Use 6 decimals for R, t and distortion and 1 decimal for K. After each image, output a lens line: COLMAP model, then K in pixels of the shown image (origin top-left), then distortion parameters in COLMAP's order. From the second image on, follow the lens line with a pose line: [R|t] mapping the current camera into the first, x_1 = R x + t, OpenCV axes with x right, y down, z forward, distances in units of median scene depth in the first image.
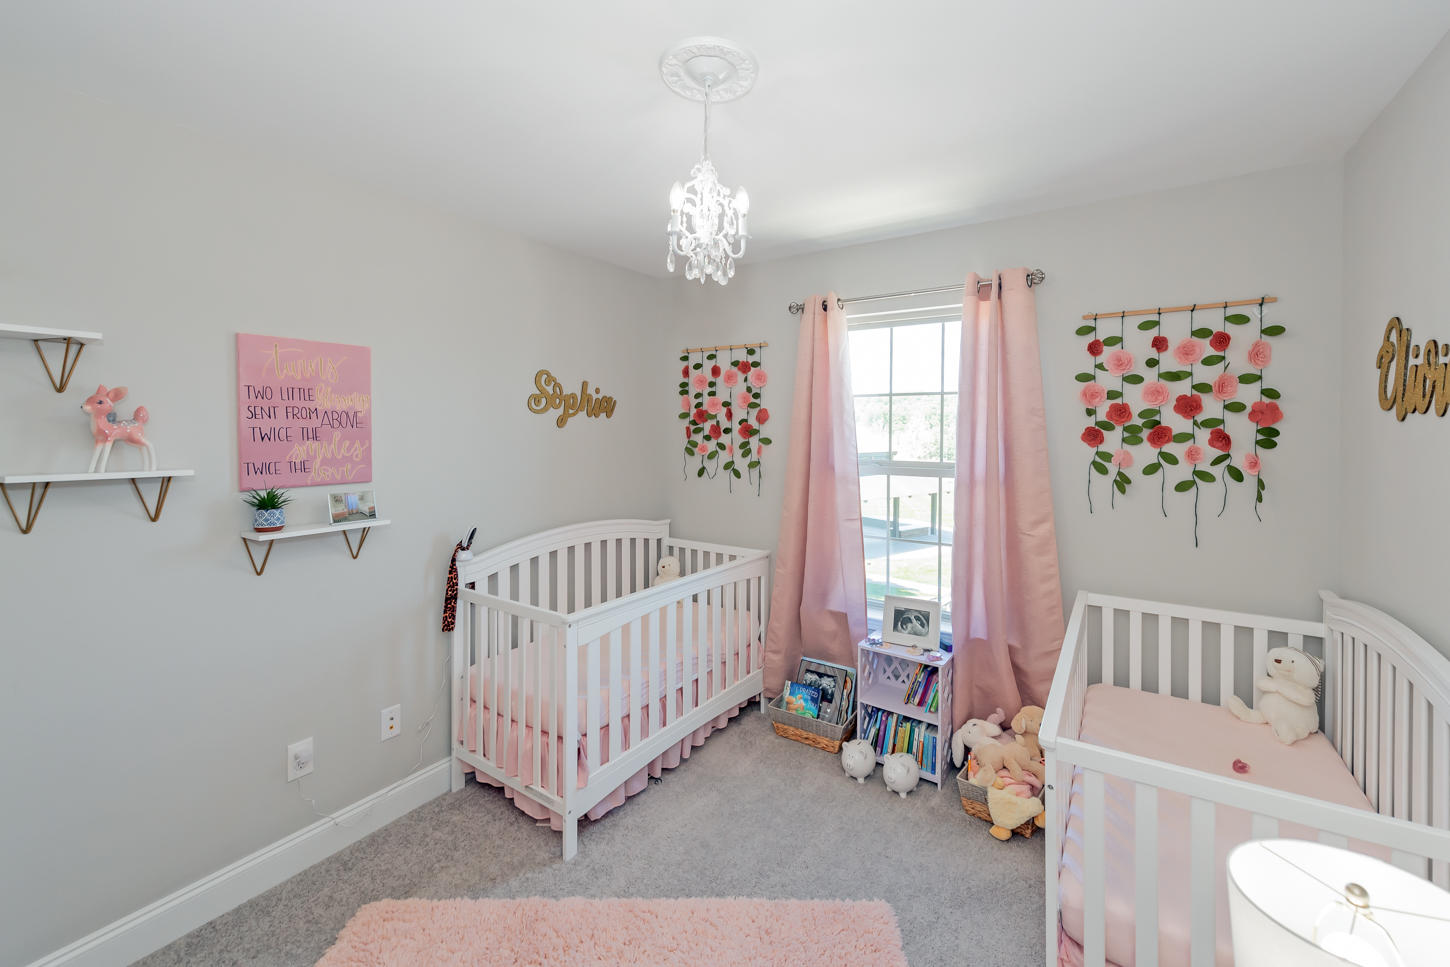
lens RADIAL K [[586.4, 0, 723.0], [0, 586.4, 431.0], [0, 0, 1]] dist [0.004202, -0.001117]
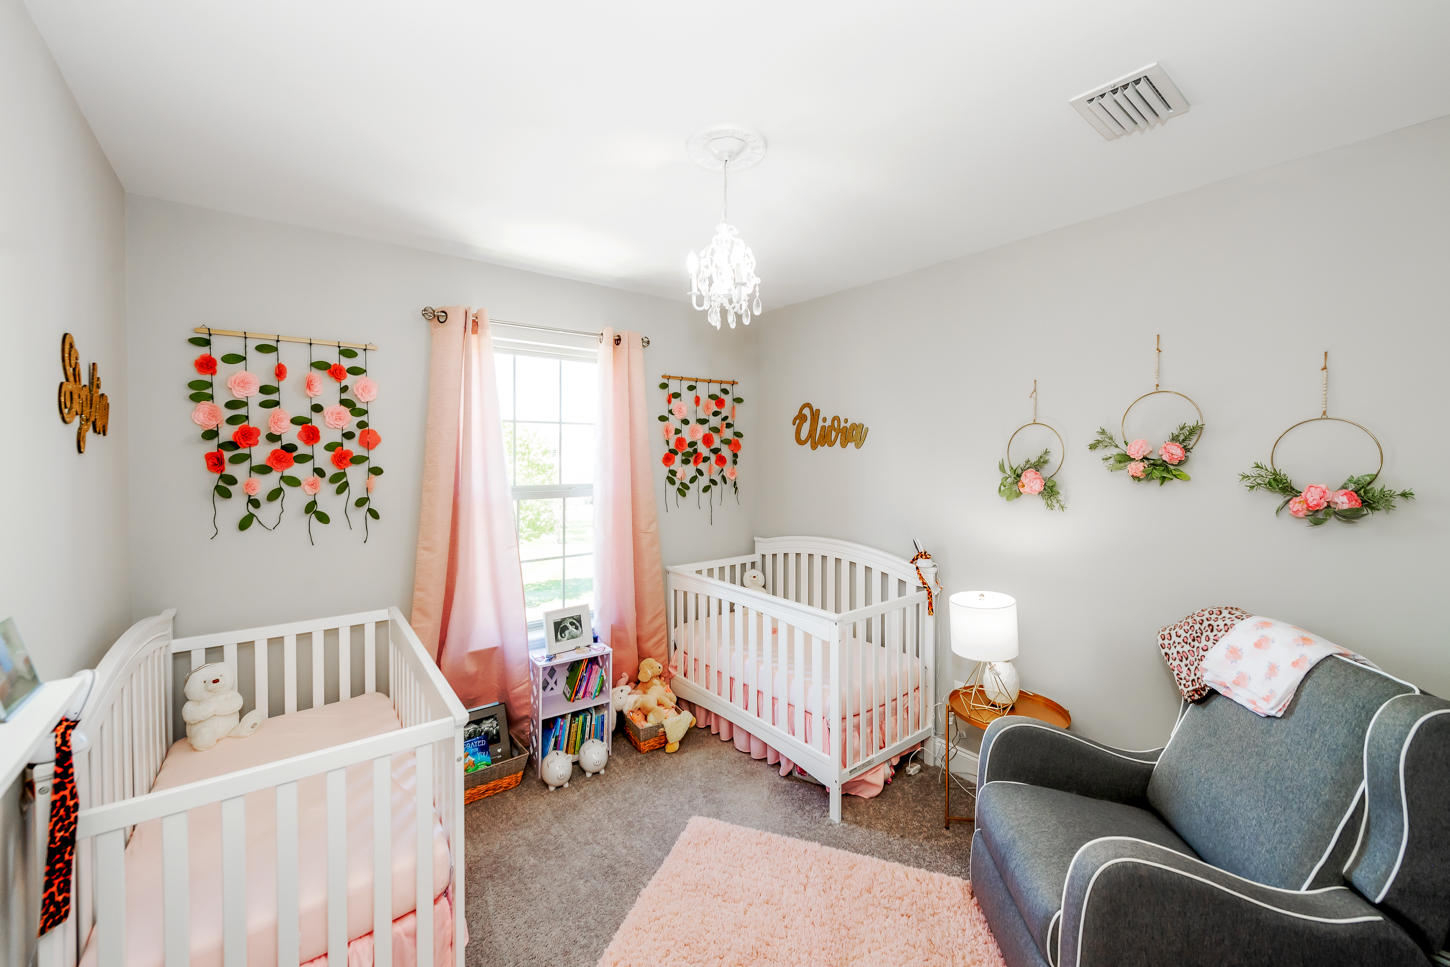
lens RADIAL K [[586.4, 0, 721.1], [0, 586.4, 462.1], [0, 0, 1]] dist [0.004202, -0.001117]
pose [[0.309887, -0.018645, 0.950590, -0.656765], [0.003466, 0.999823, 0.018481, -0.009766], [-0.950767, -0.002432, 0.309897, 0.390854]]
